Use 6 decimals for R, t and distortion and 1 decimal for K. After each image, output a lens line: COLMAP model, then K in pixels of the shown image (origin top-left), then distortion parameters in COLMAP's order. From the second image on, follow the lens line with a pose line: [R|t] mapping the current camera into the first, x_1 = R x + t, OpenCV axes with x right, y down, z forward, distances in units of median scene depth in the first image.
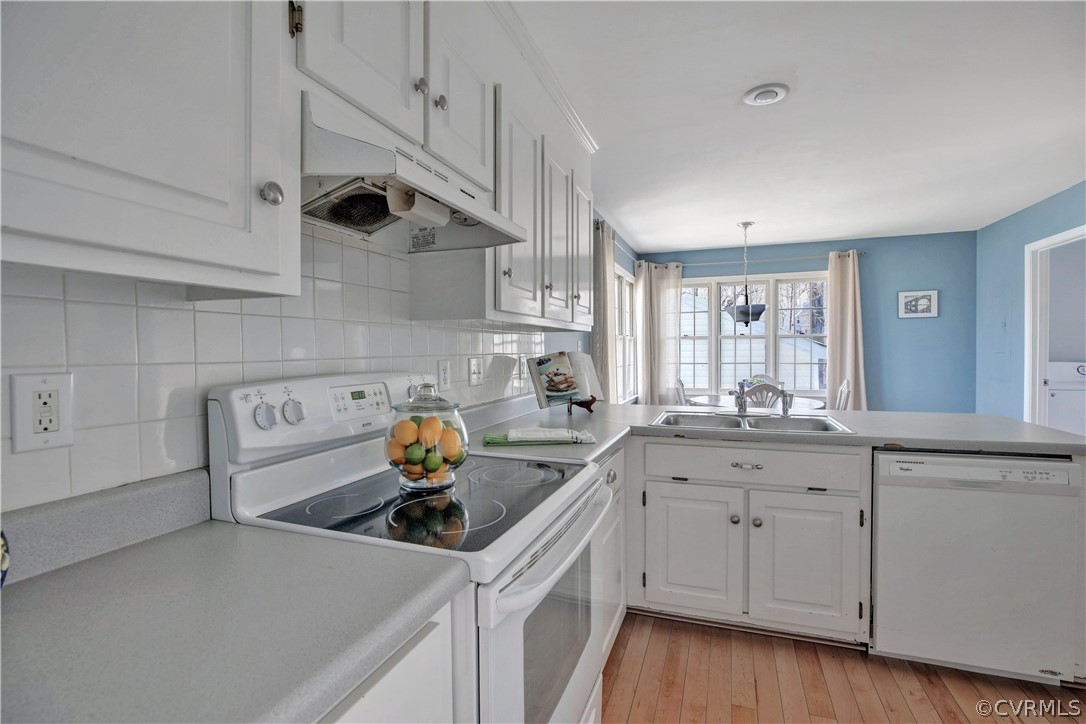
lens RADIAL K [[512.8, 0, 543.0], [0, 512.8, 362.0], [0, 0, 1]] dist [-0.000934, 0.000261]
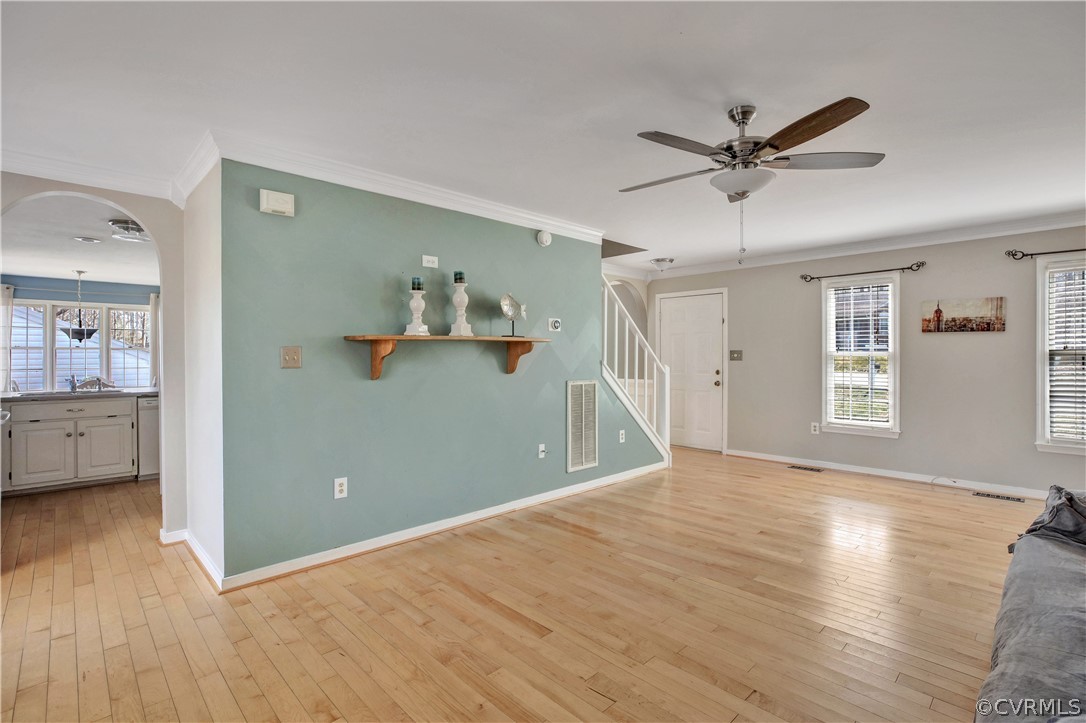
lens RADIAL K [[512.8, 0, 543.0], [0, 512.8, 361.5], [0, 0, 1]] dist [-0.000934, 0.000261]
pose [[0.454196, -0.000453, 0.890902, -0.261247], [0.016348, 0.999836, -0.007827, 0.015126], [-0.890752, 0.018119, 0.454129, -0.717059]]
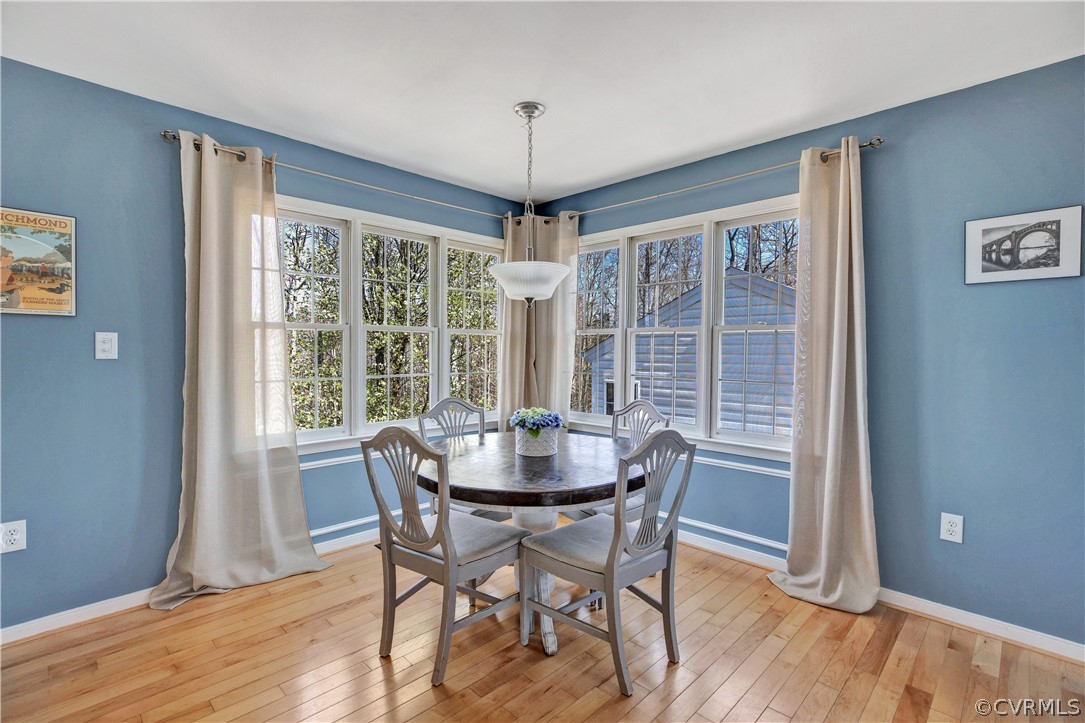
lens RADIAL K [[512.4, 0, 542.5], [0, 512.4, 361.5], [0, 0, 1]] dist [-0.000934, 0.000261]
pose [[0.902291, 0.025108, -0.430396, 0.566664], [-0.022722, 0.999685, 0.010685, -0.018567], [0.430528, 0.000138, 0.902577, 0.474306]]
